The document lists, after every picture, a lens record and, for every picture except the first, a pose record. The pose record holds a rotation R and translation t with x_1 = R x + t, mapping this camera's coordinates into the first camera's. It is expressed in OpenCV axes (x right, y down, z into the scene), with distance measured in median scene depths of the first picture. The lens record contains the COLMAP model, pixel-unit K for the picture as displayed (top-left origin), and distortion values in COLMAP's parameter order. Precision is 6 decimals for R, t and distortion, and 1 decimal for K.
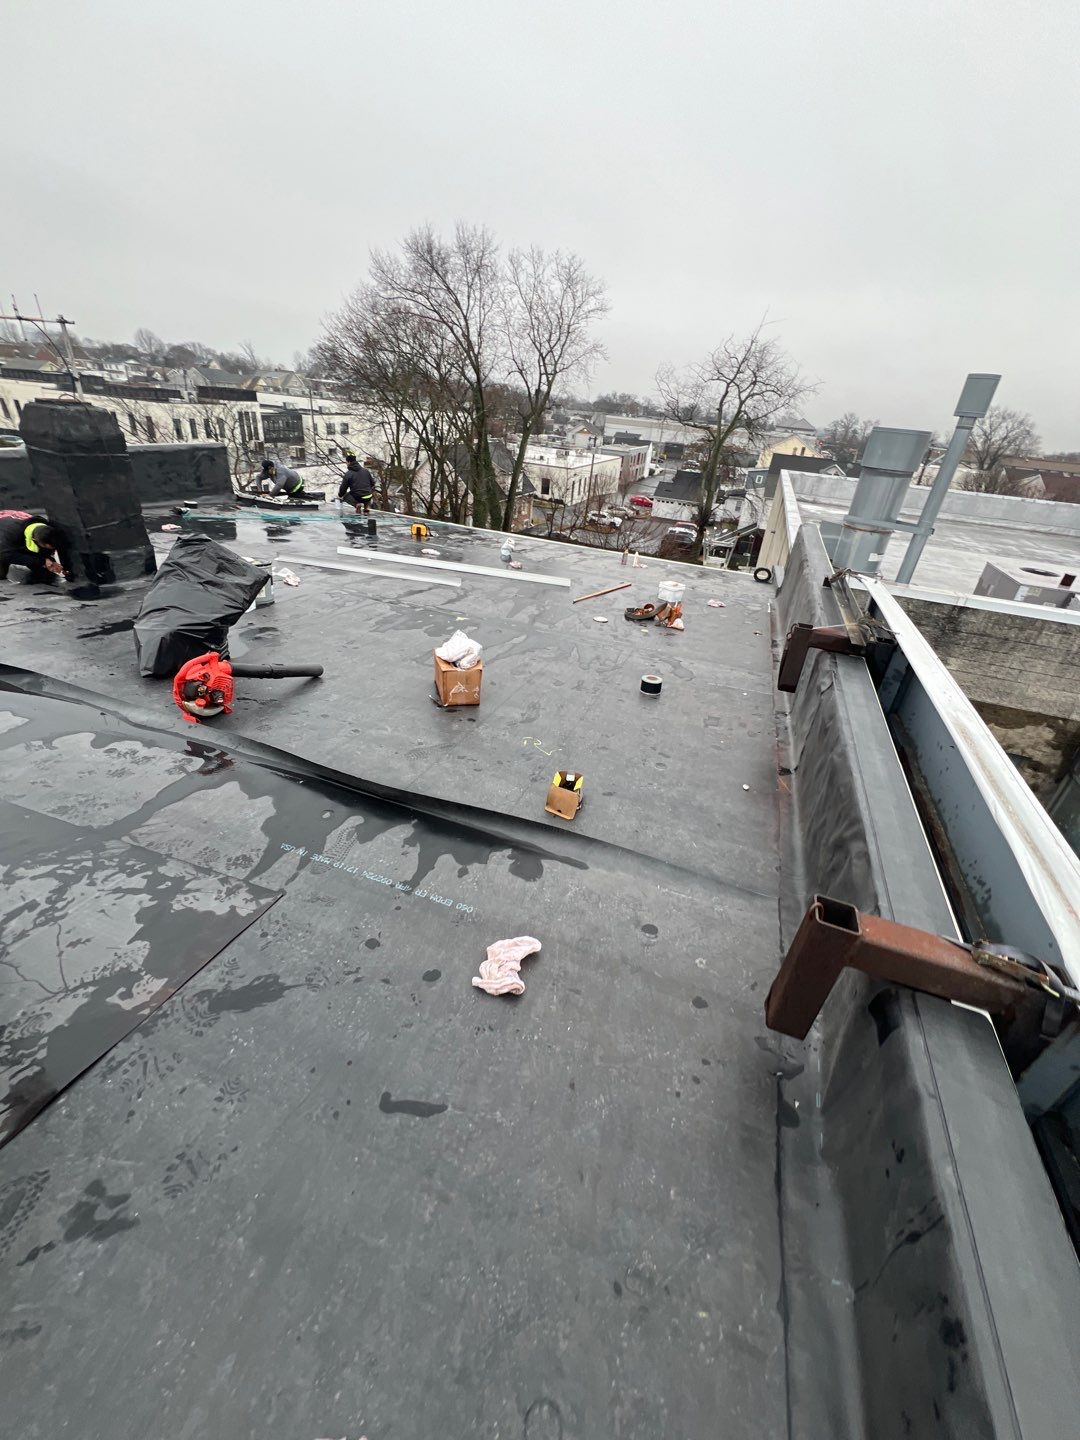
lens RADIAL K [[564.2, 0, 540.0], [0, 564.2, 720.0], [0, 0, 1]] dist [0.000015, -0.001381]
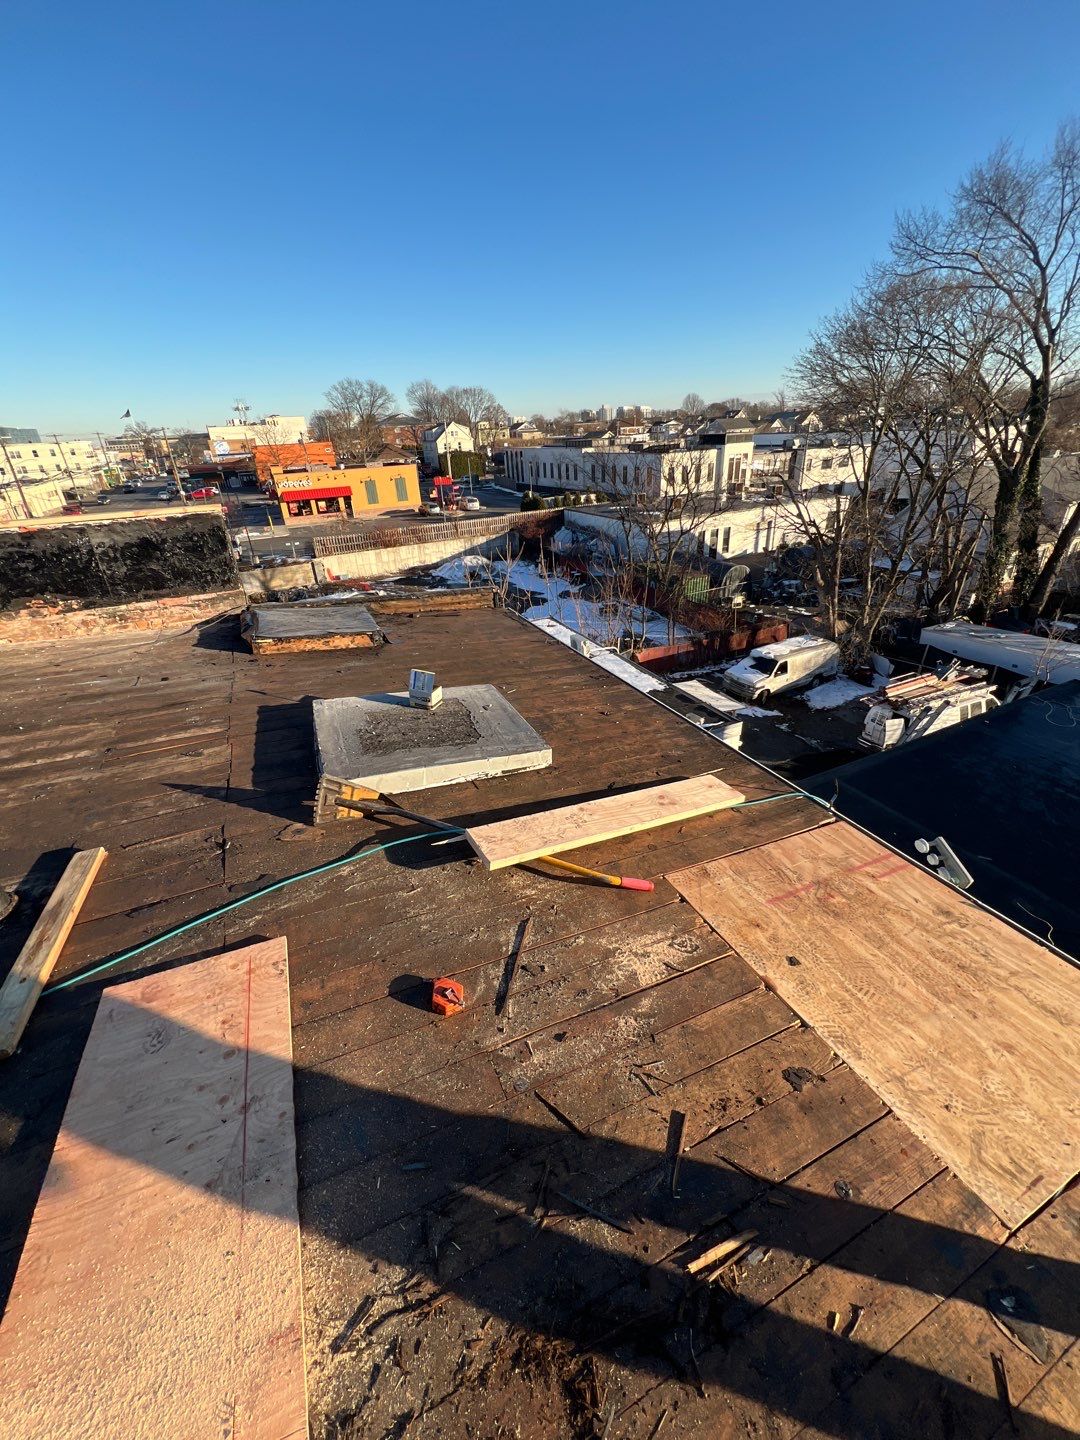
lens RADIAL K [[564.2, 0, 540.0], [0, 564.2, 720.0], [0, 0, 1]] dist [0.000015, -0.001381]
pose [[0.712841, 0.202753, -0.671379, -0.004170], [-0.238623, 0.970302, 0.039667, -0.058926], [0.659483, 0.131930, 0.740052, 0.121100]]
